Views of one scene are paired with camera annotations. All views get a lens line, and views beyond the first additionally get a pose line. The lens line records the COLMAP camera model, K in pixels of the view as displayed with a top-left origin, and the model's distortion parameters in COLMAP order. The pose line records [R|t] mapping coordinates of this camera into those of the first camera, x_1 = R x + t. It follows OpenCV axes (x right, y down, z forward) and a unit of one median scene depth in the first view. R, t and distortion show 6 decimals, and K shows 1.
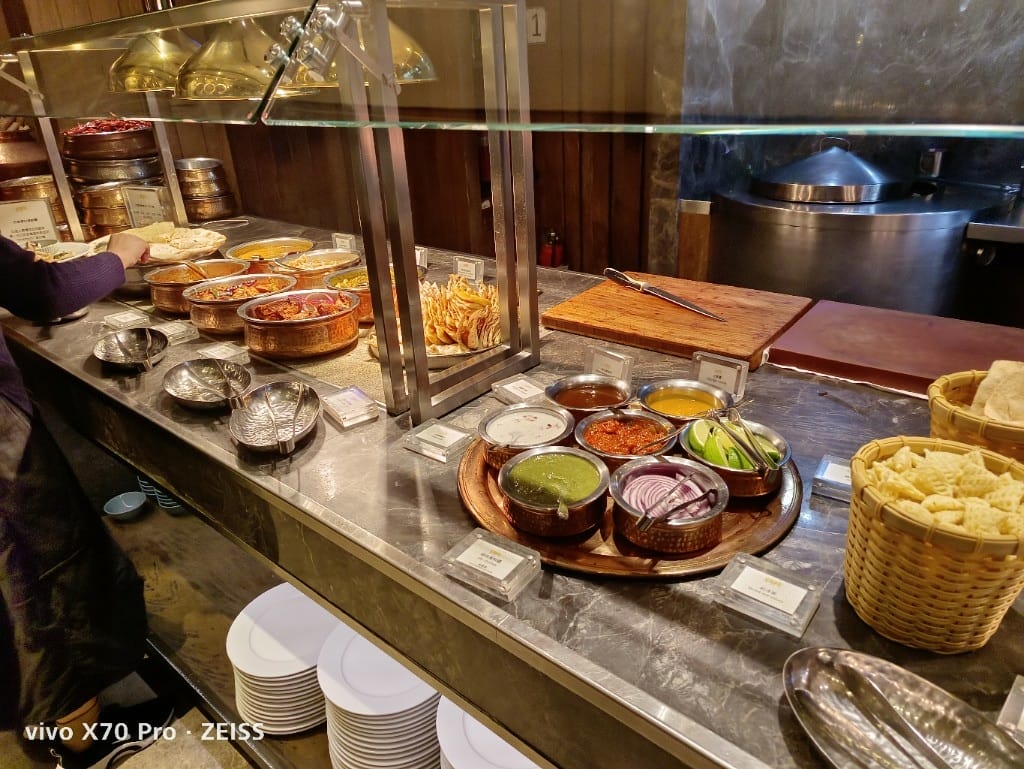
lens RADIAL K [[699.9, 0, 512.8], [0, 699.9, 380.5], [0, 0, 1]] dist [0.006596, 0.003660]
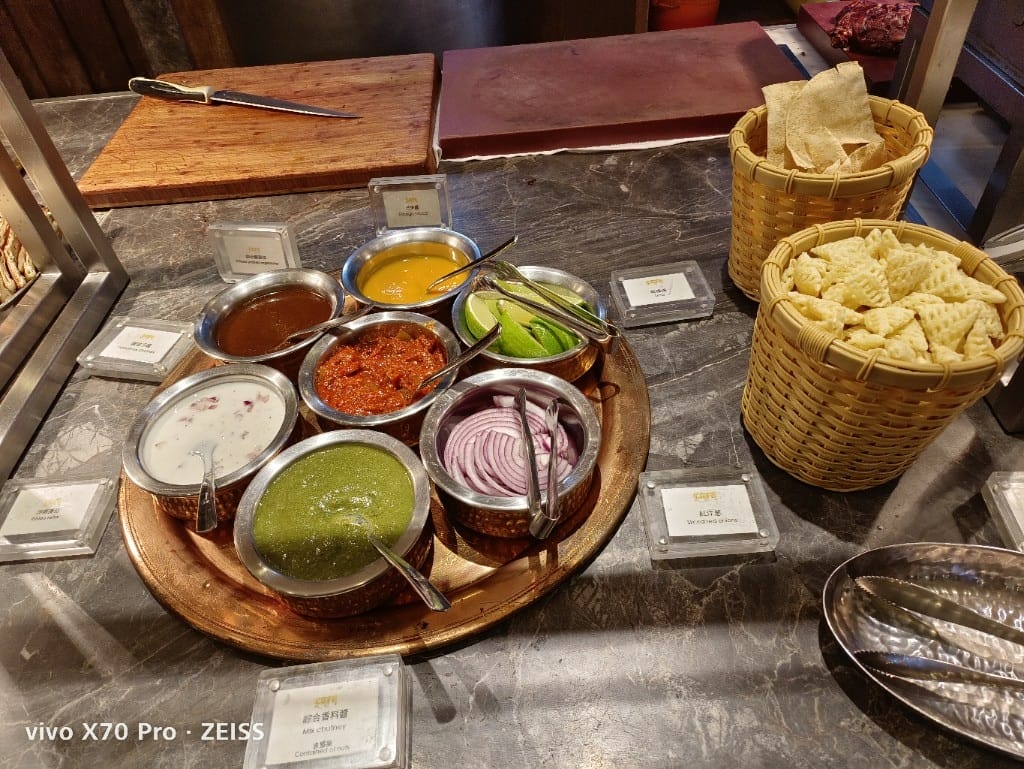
lens RADIAL K [[699.9, 0, 512.8], [0, 699.9, 380.5], [0, 0, 1]] dist [0.006596, 0.003660]
pose [[0.755077, -0.463694, 0.463515, -0.034959], [0.295203, 0.871701, 0.391143, -0.094607], [-0.585417, -0.158512, 0.795085, 0.341325]]
